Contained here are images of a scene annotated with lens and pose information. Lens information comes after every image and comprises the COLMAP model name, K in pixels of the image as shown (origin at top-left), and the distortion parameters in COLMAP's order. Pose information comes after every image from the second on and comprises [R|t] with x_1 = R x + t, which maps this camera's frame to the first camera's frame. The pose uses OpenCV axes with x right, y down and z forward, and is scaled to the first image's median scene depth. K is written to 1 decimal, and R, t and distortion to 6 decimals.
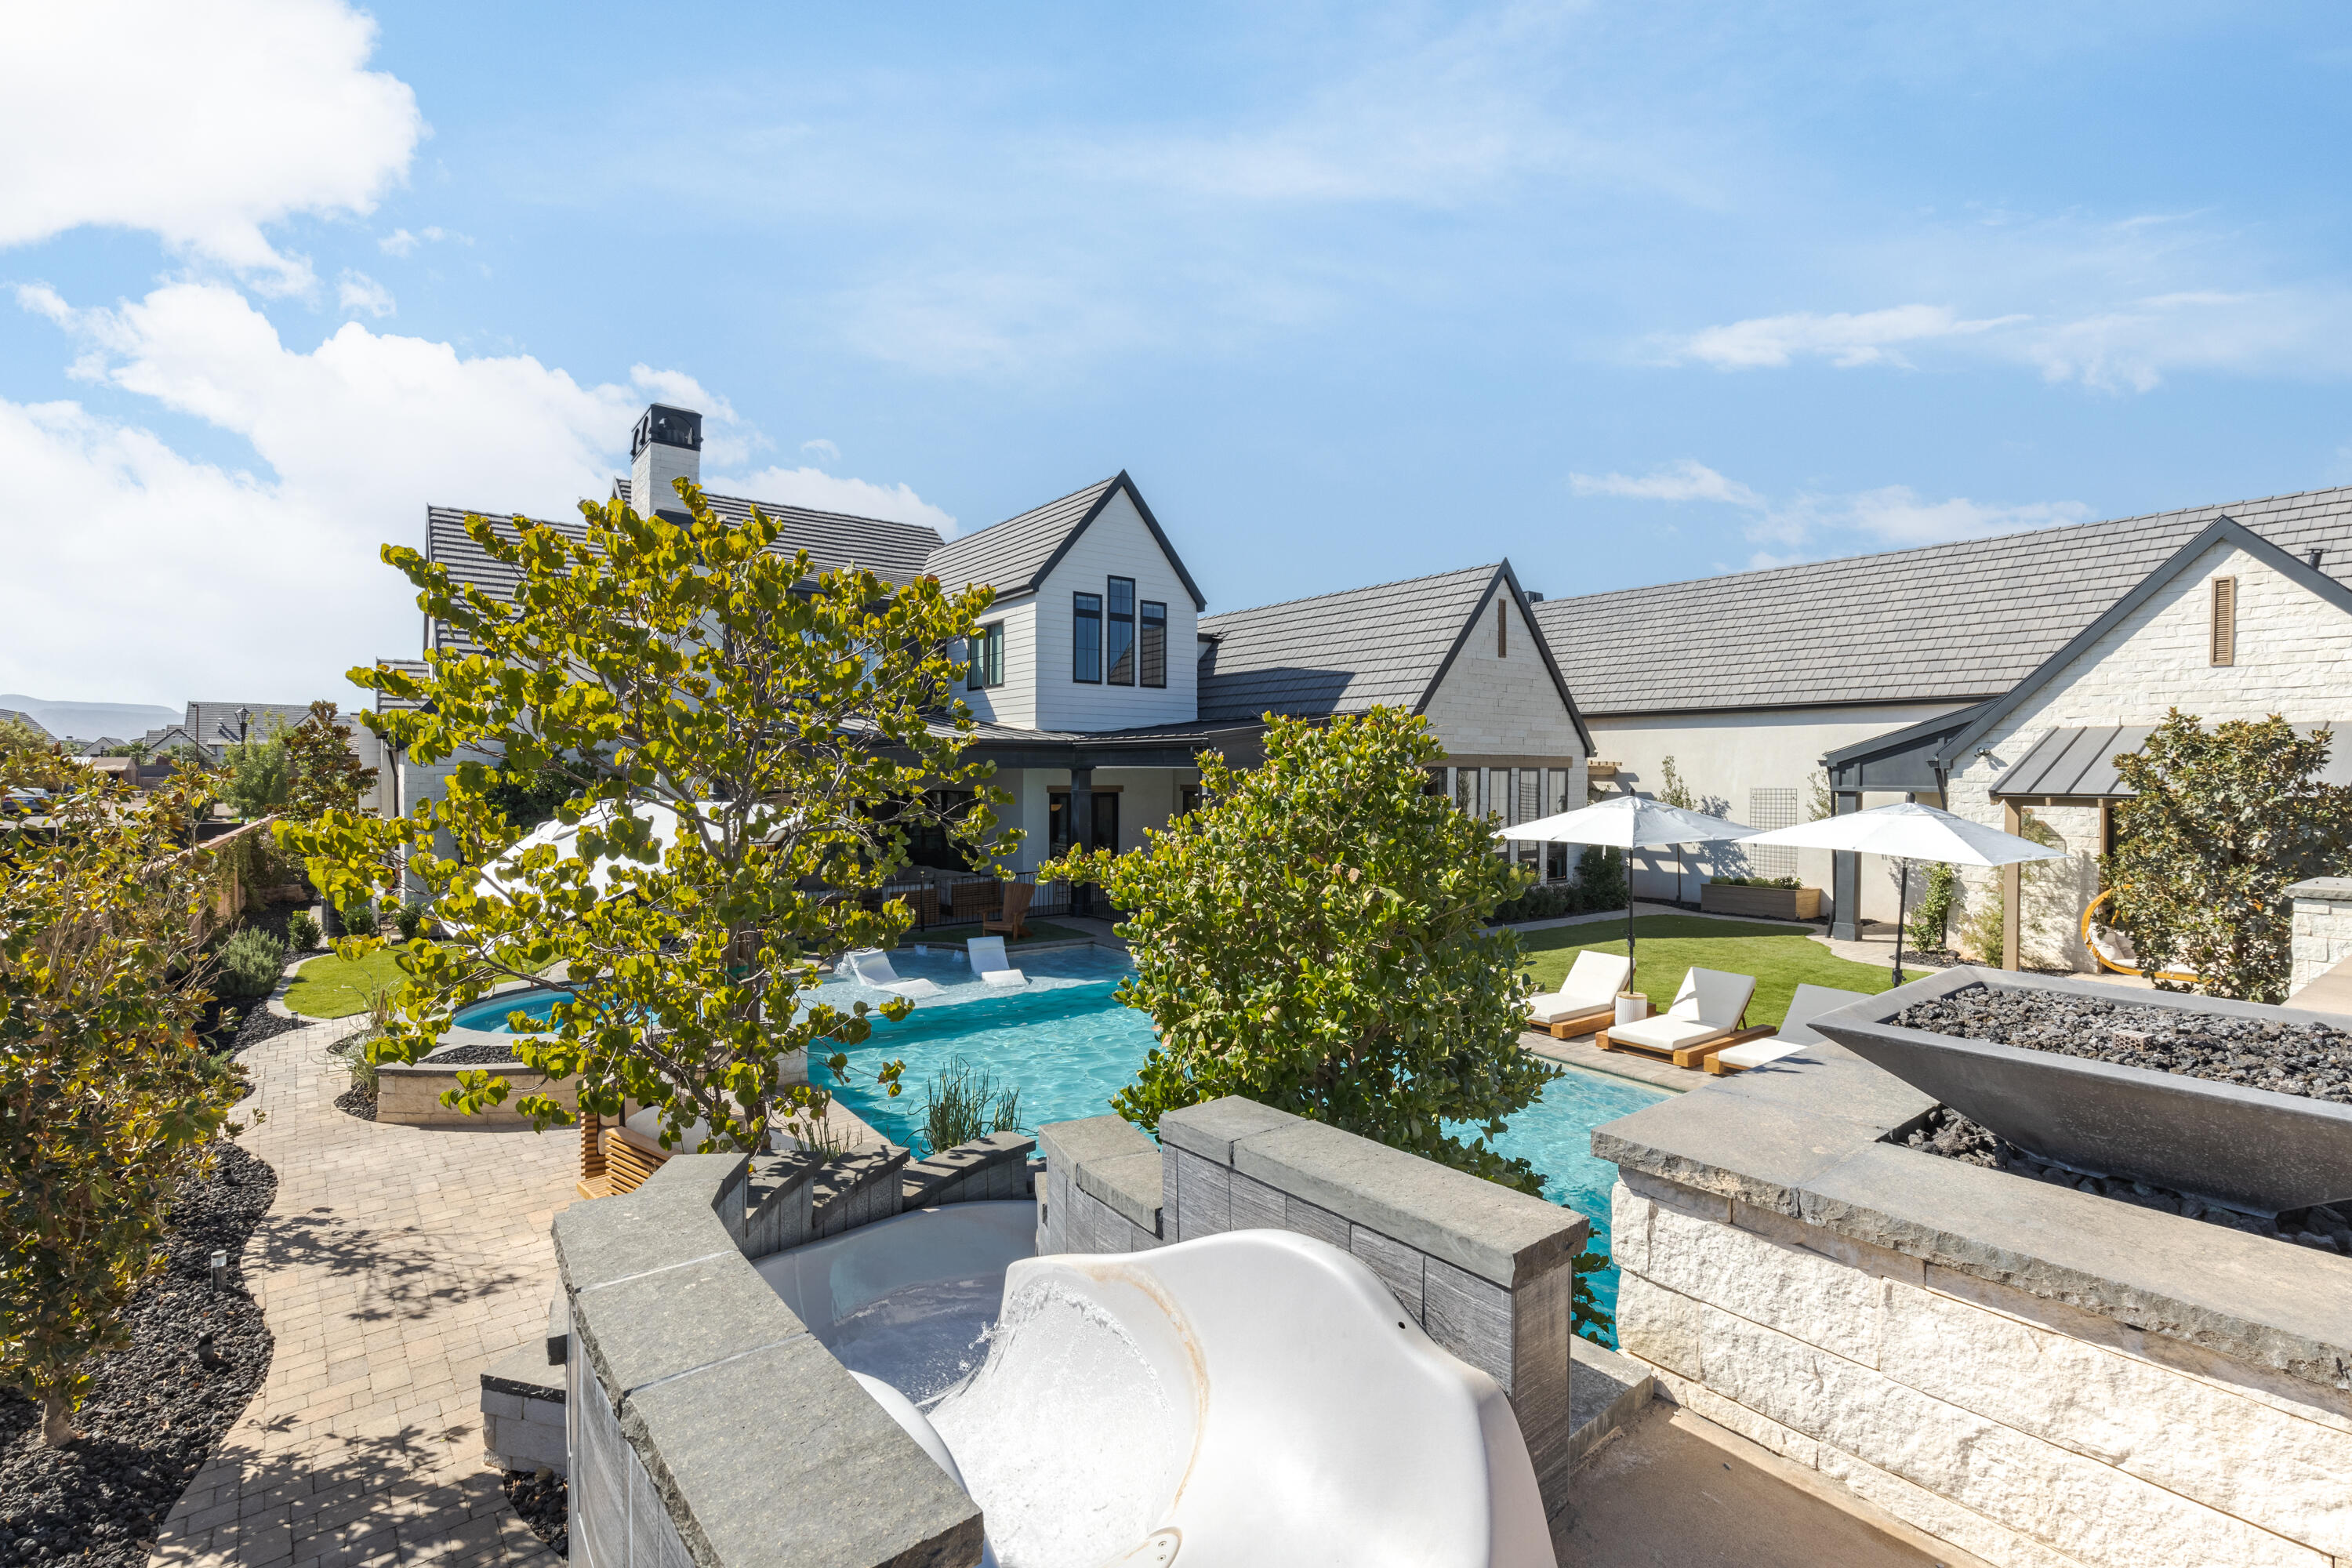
lens RADIAL K [[1047.9, 0, 1182.9], [0, 1047.9, 784.2], [0, 0, 1]] dist [0.007855, -0.002041]
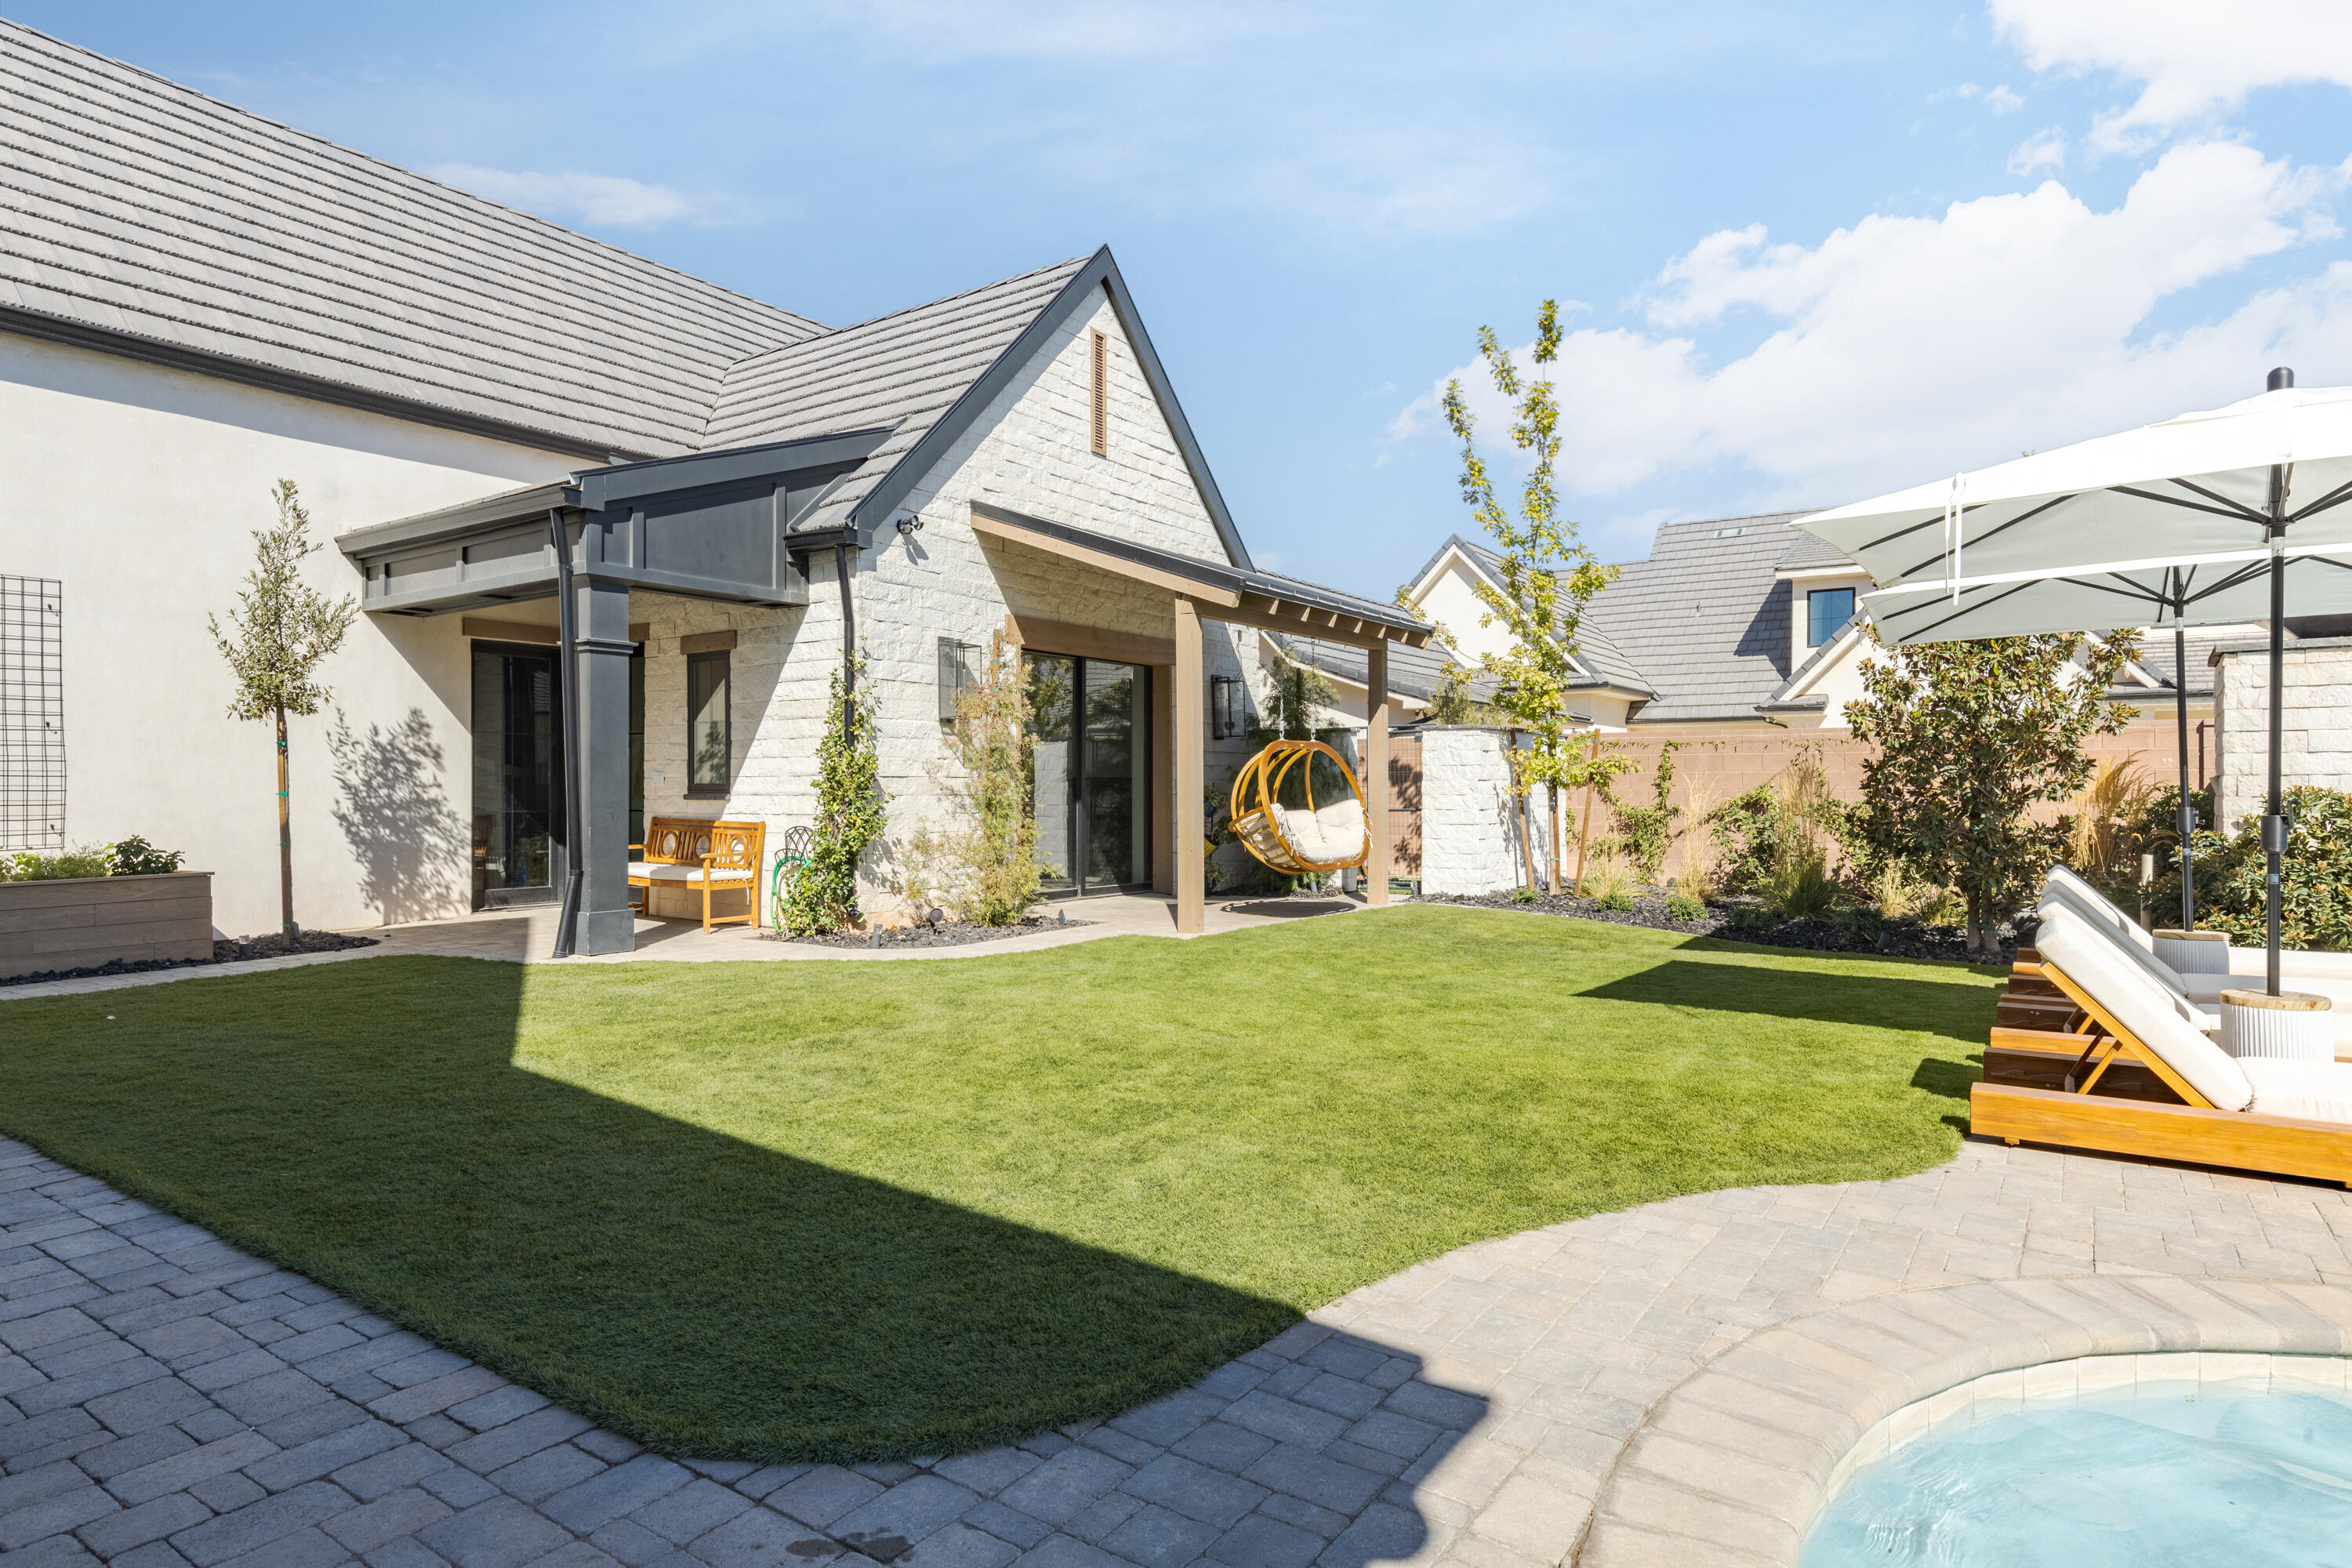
lens RADIAL K [[1303.2, 0, 1175.8], [0, 1303.2, 775.2], [0, 0, 1]] dist [0.006979, -0.002670]
pose [[-0.316021, 0.004764, 0.948740, 0.076791], [0.010780, 0.999941, -0.001430, 0.068006], [-0.948691, 0.009775, -0.316053, 0.770048]]
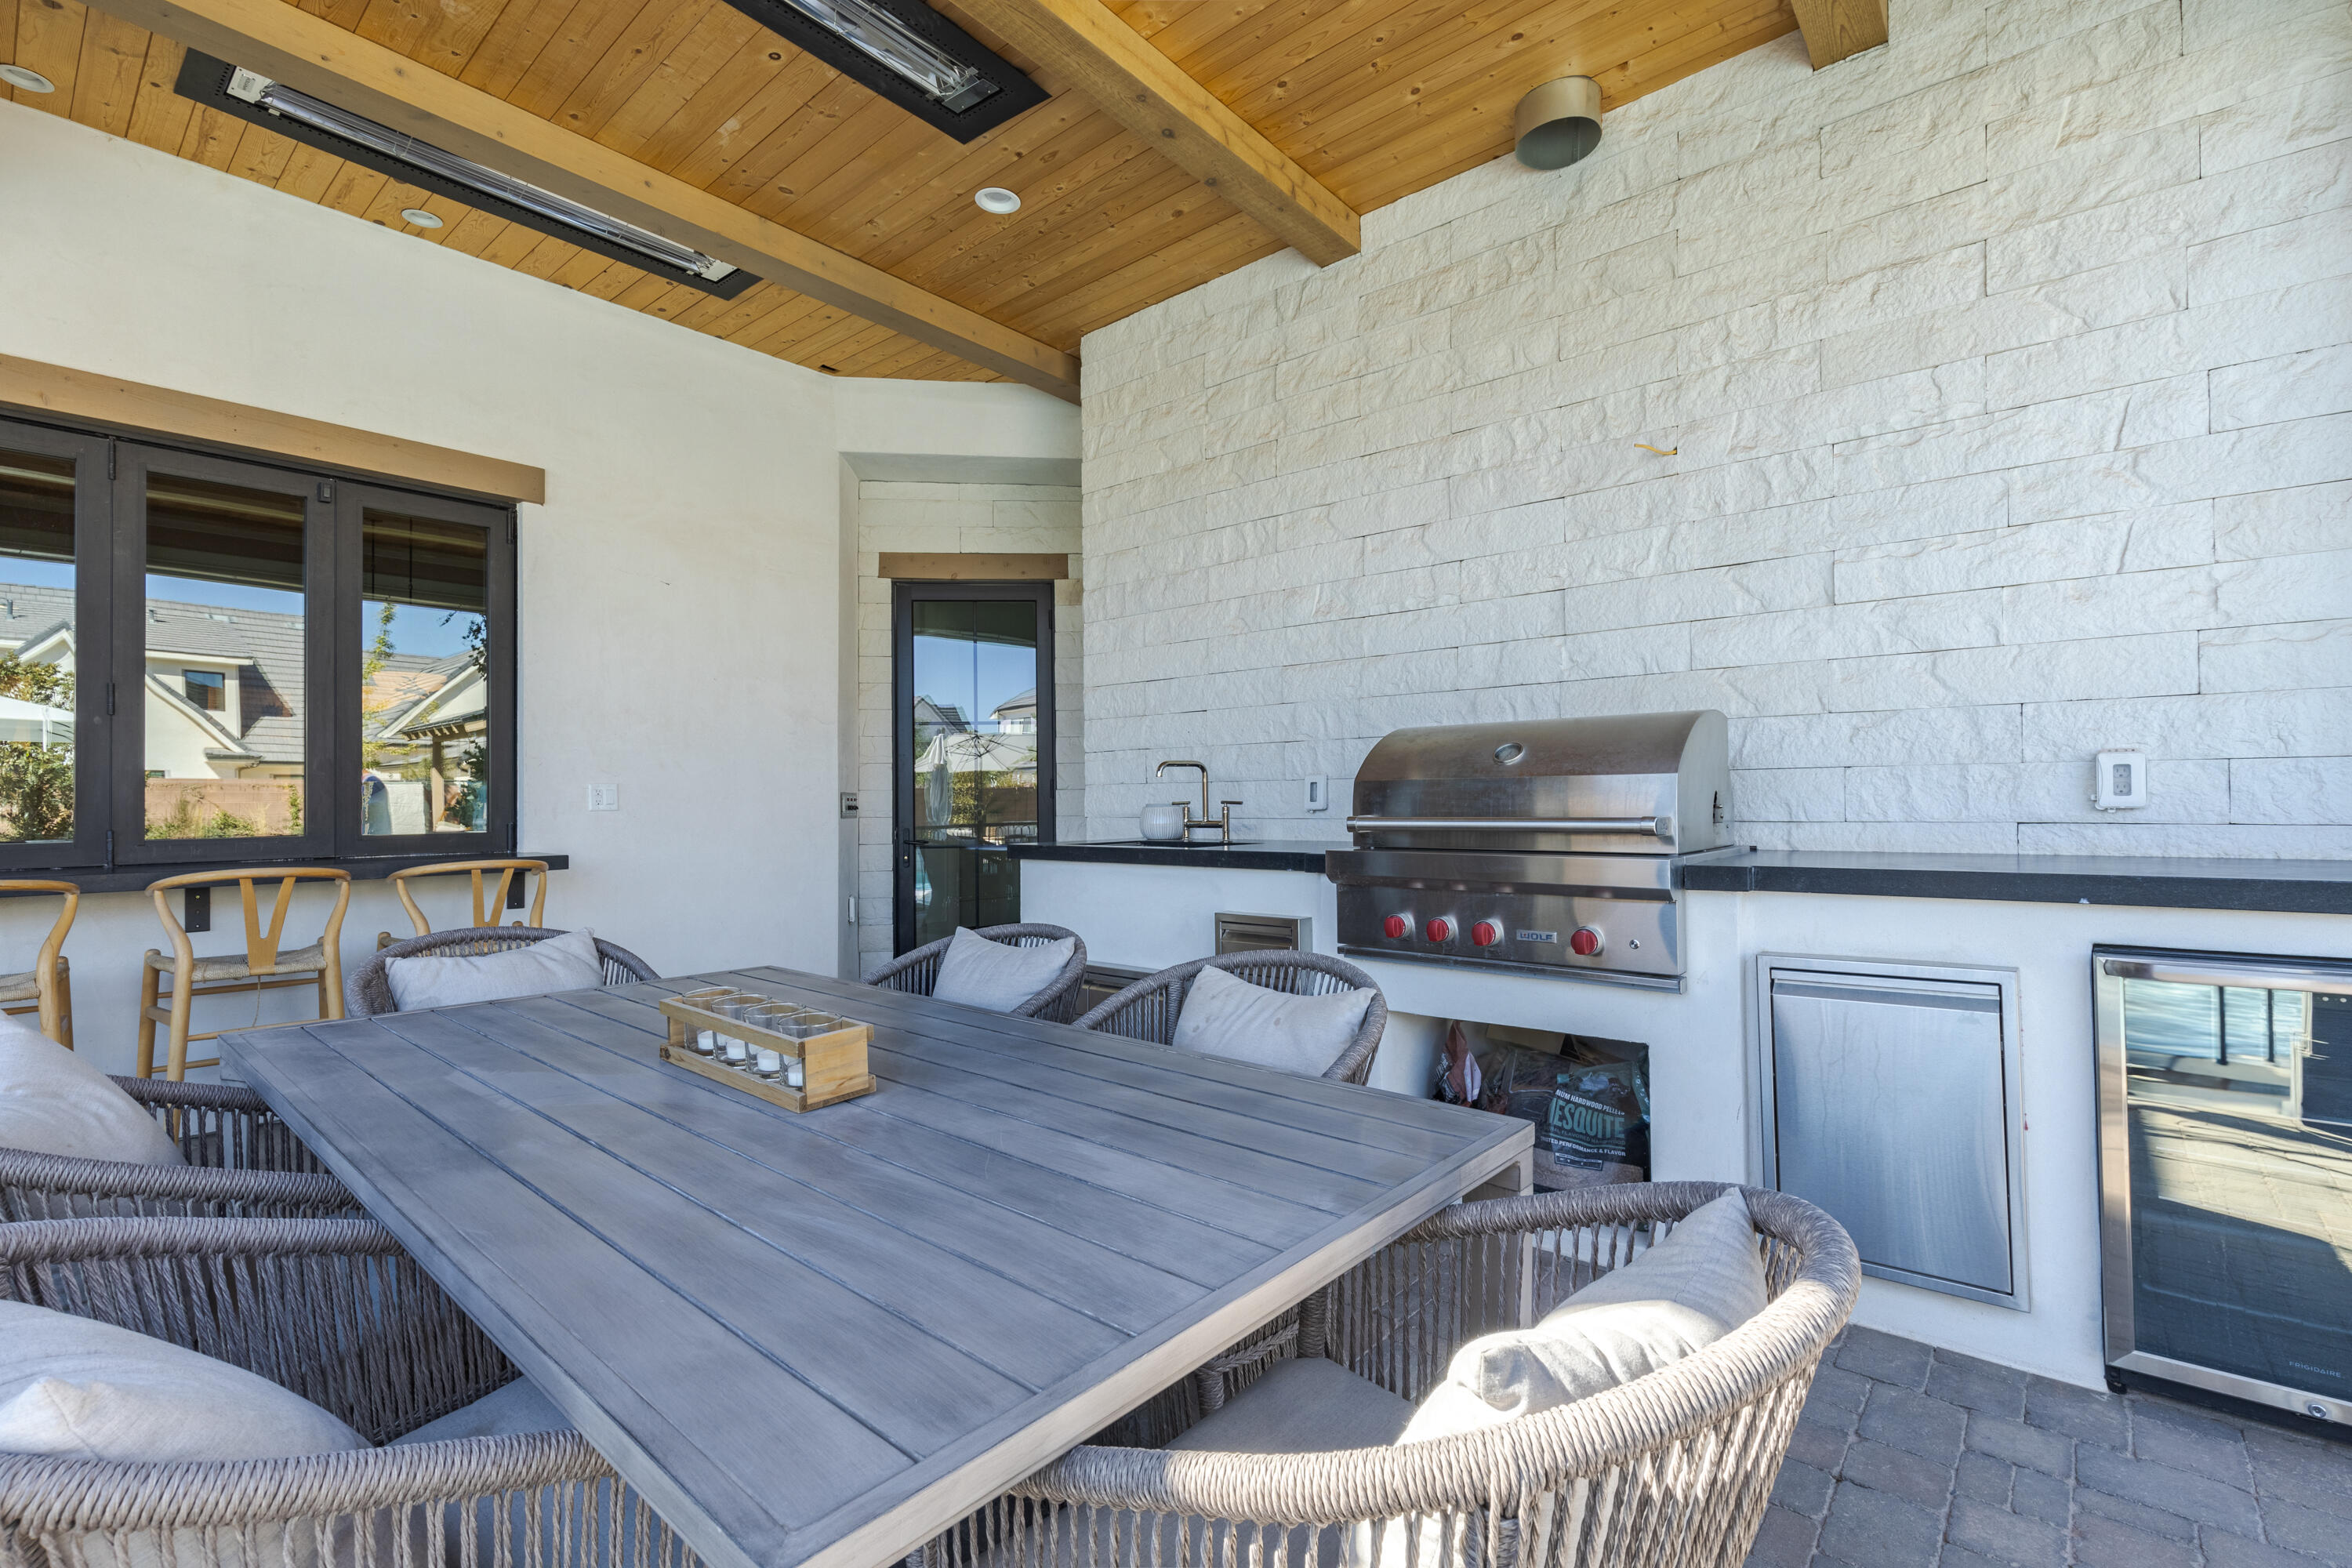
lens RADIAL K [[1047.9, 0, 1187.7], [0, 1047.9, 787.3], [0, 0, 1]] dist [0.007855, -0.002041]
pose [[0.978409, -0.008039, 0.206524, 0.017607], [0.013456, 0.999601, -0.024838, 0.067180], [-0.206242, 0.027081, 0.978126, 0.819365]]
